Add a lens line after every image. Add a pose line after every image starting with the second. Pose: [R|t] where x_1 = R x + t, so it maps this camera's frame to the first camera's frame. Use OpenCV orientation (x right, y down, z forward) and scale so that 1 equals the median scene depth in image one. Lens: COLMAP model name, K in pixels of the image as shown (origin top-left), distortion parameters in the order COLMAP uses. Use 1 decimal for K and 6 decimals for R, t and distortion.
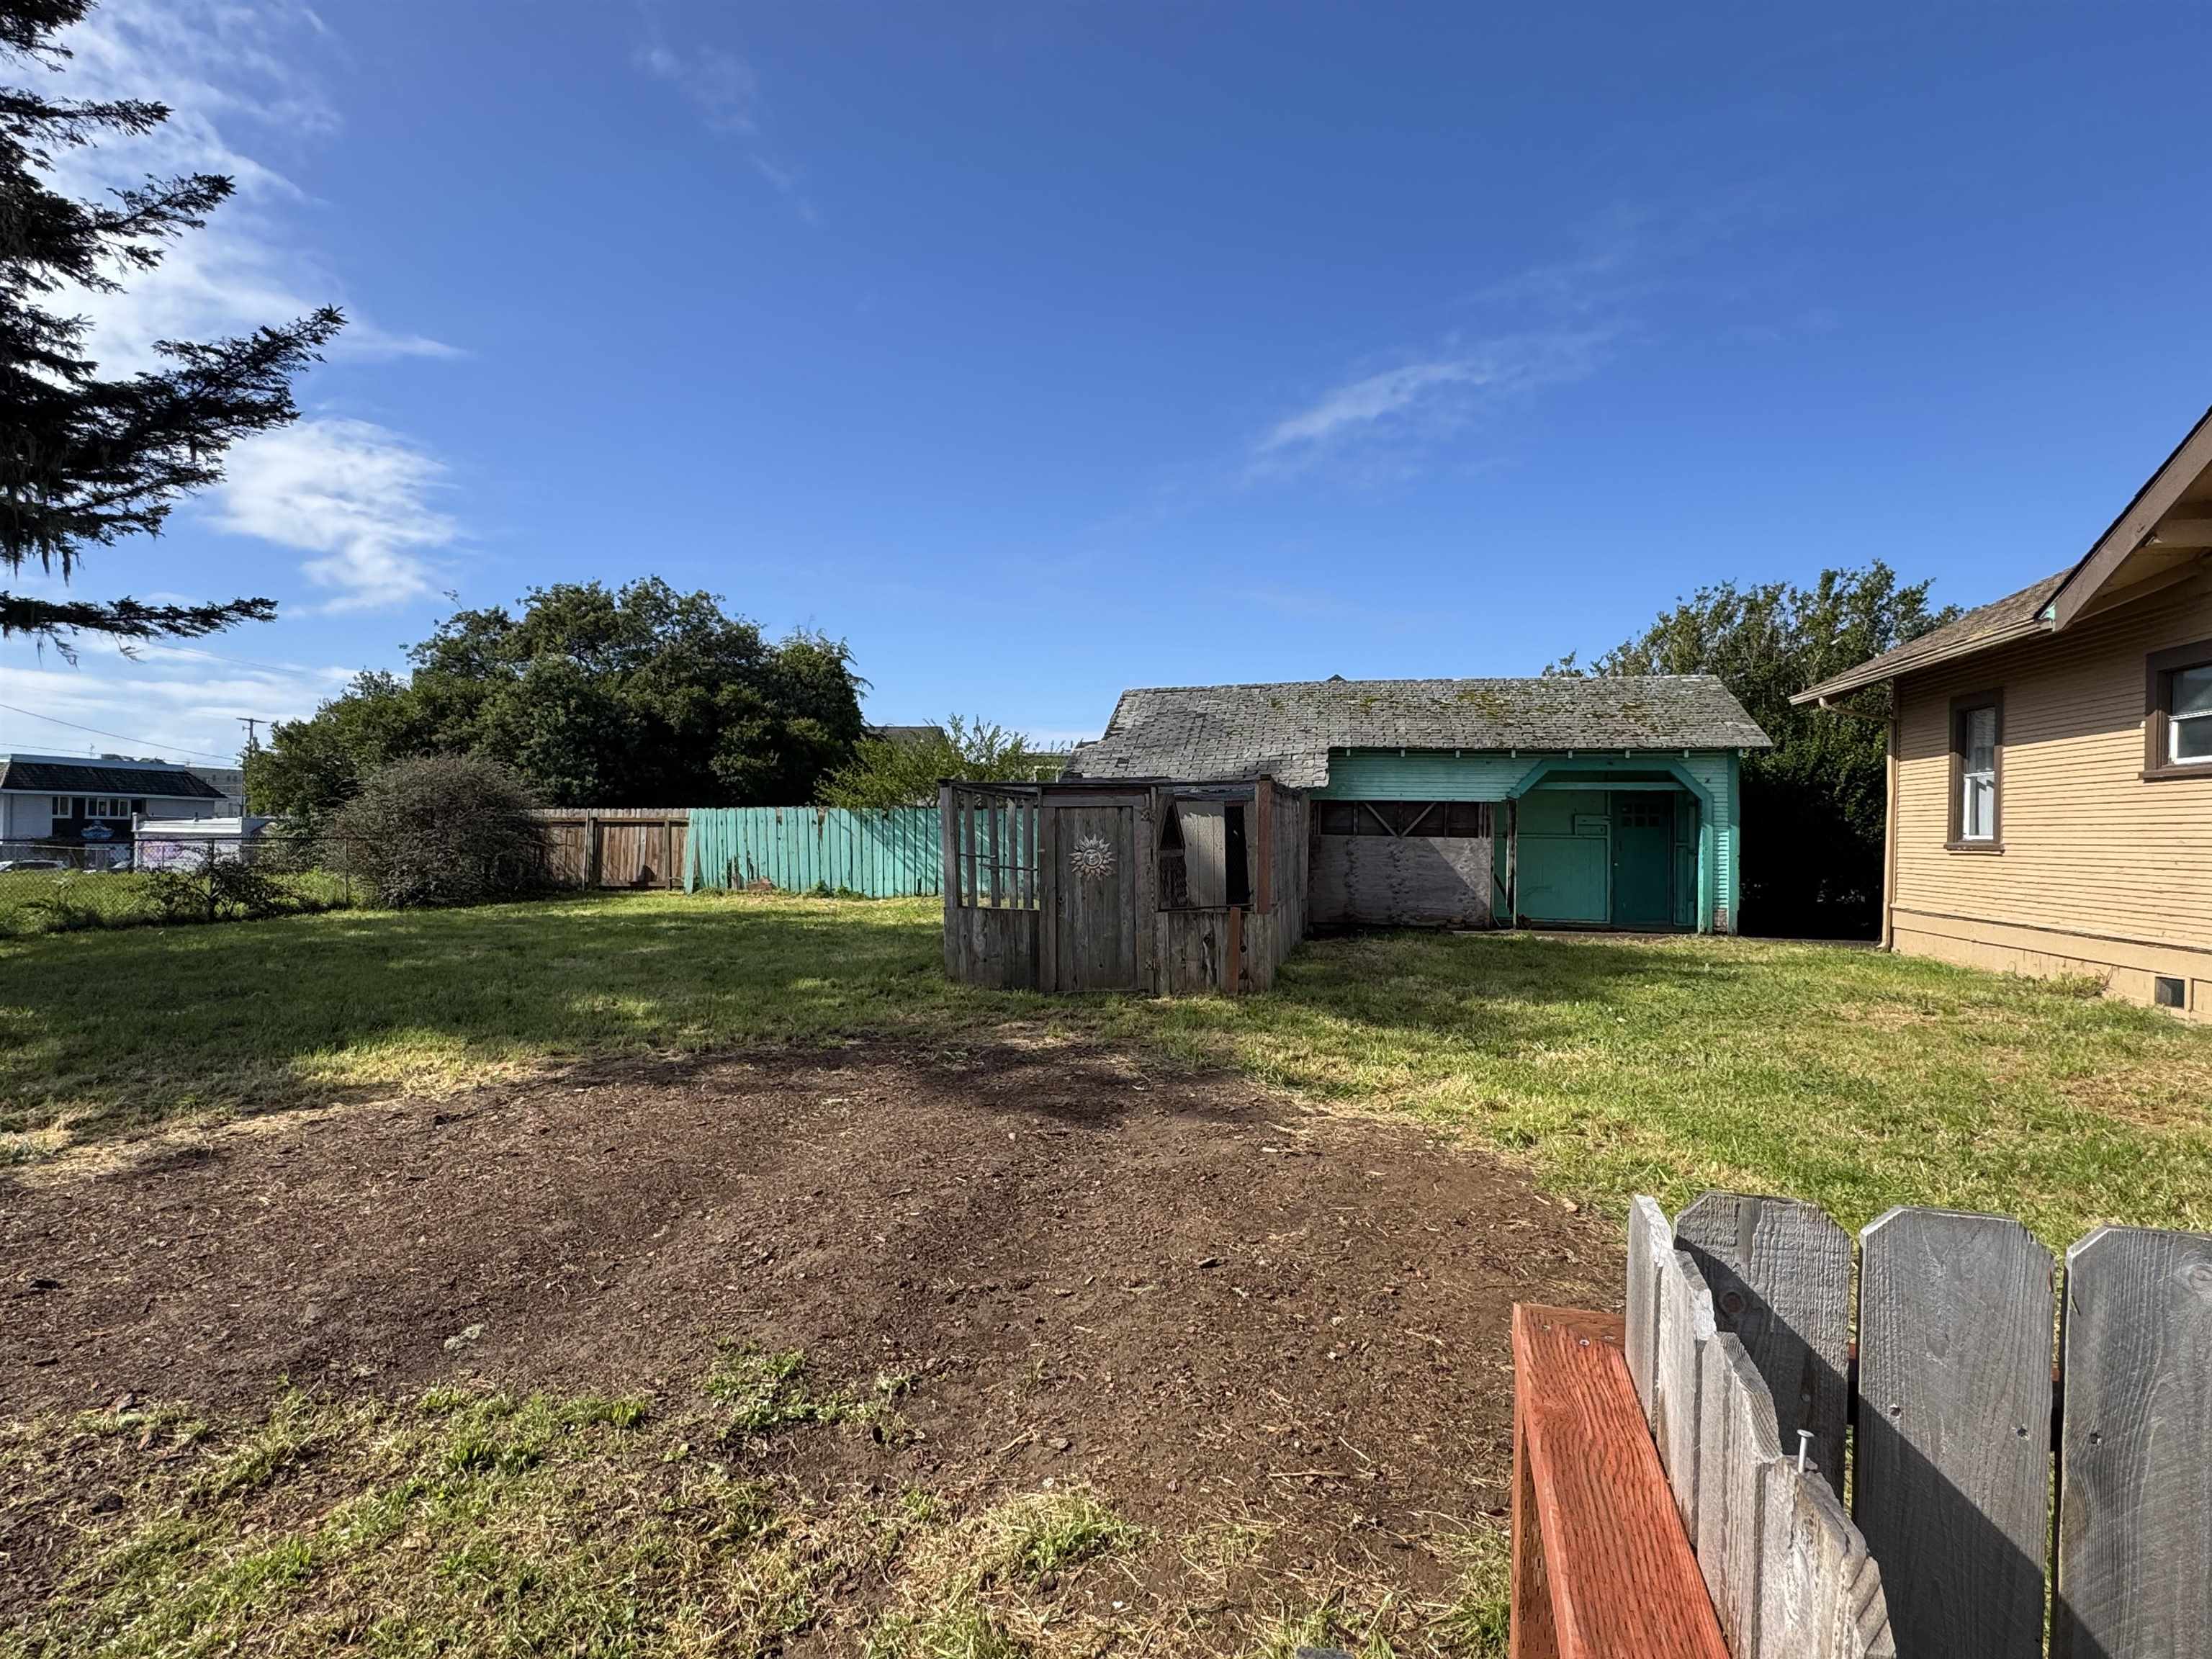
lens RADIAL K [[1188.9, 0, 1106.0], [0, 1188.9, 829.5], [0, 0, 1]] dist [-0.001816, -0.002608]
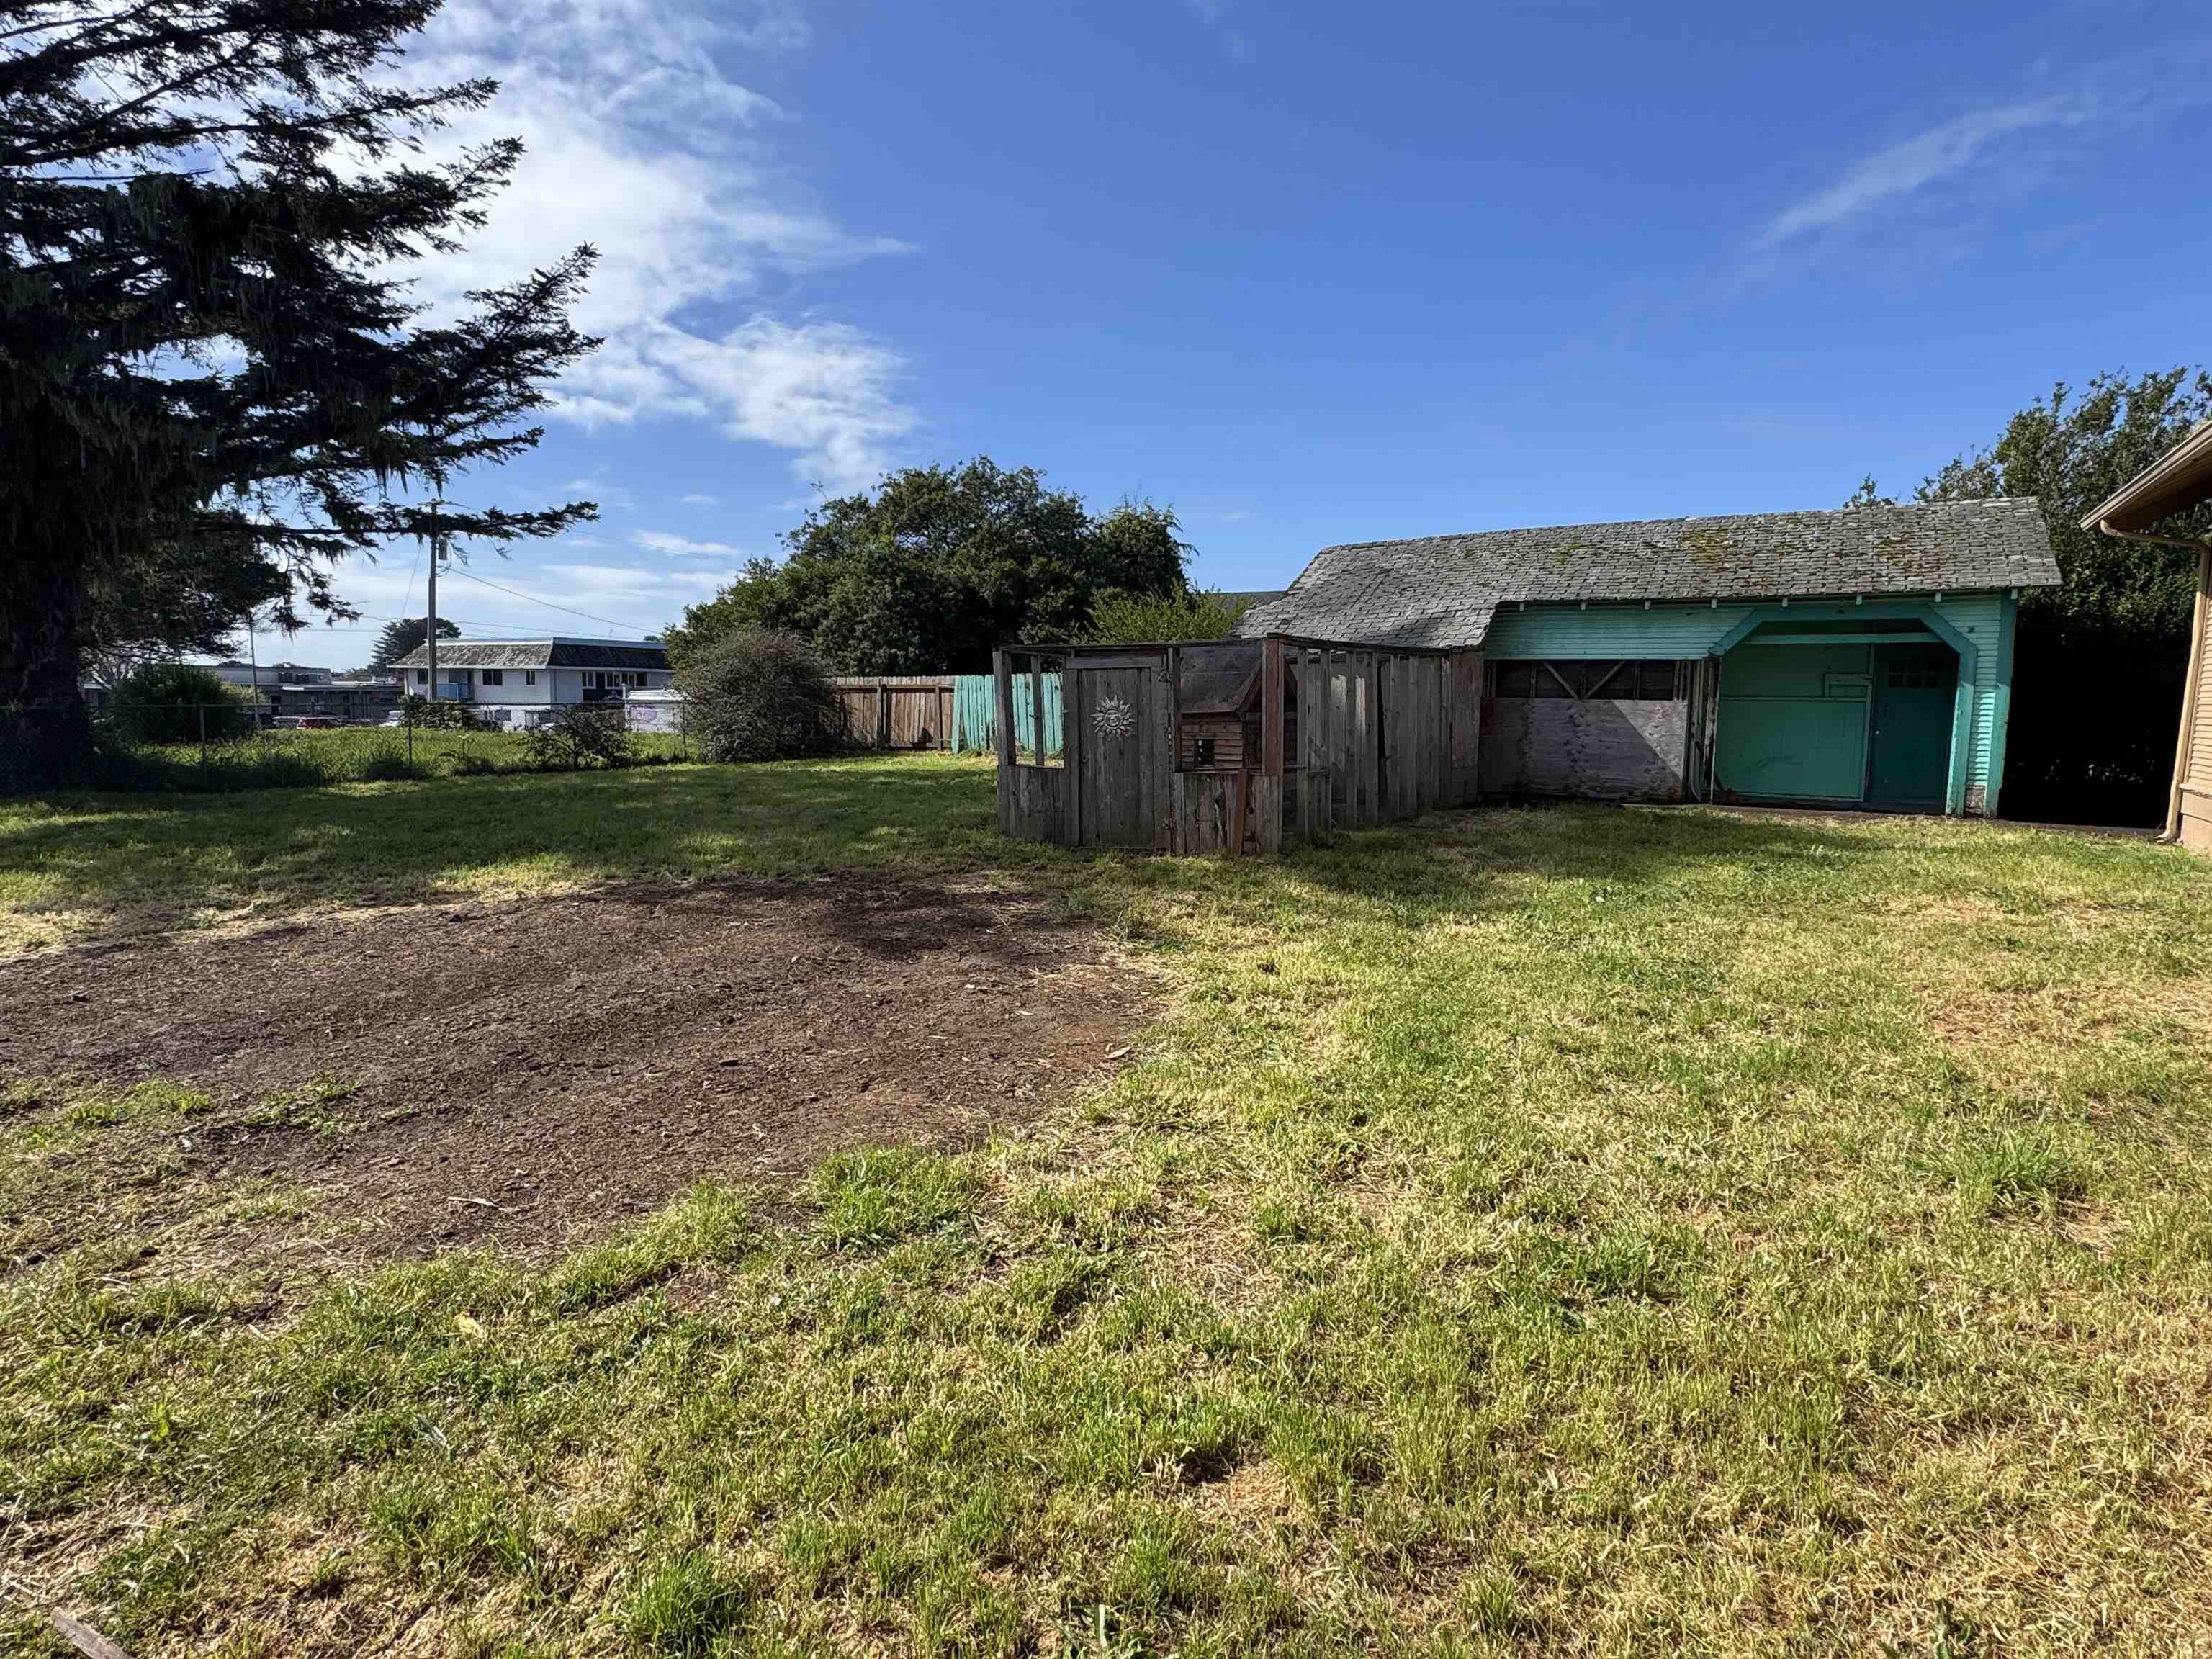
lens RADIAL K [[1188.9, 0, 1106.0], [0, 1188.9, 829.5], [0, 0, 1]] dist [-0.001816, -0.002608]
pose [[0.942223, 0.034543, -0.333201, 0.205439], [0.002650, 0.993869, 0.110529, 0.003457], [0.334976, -0.105026, 0.936355, 0.016976]]
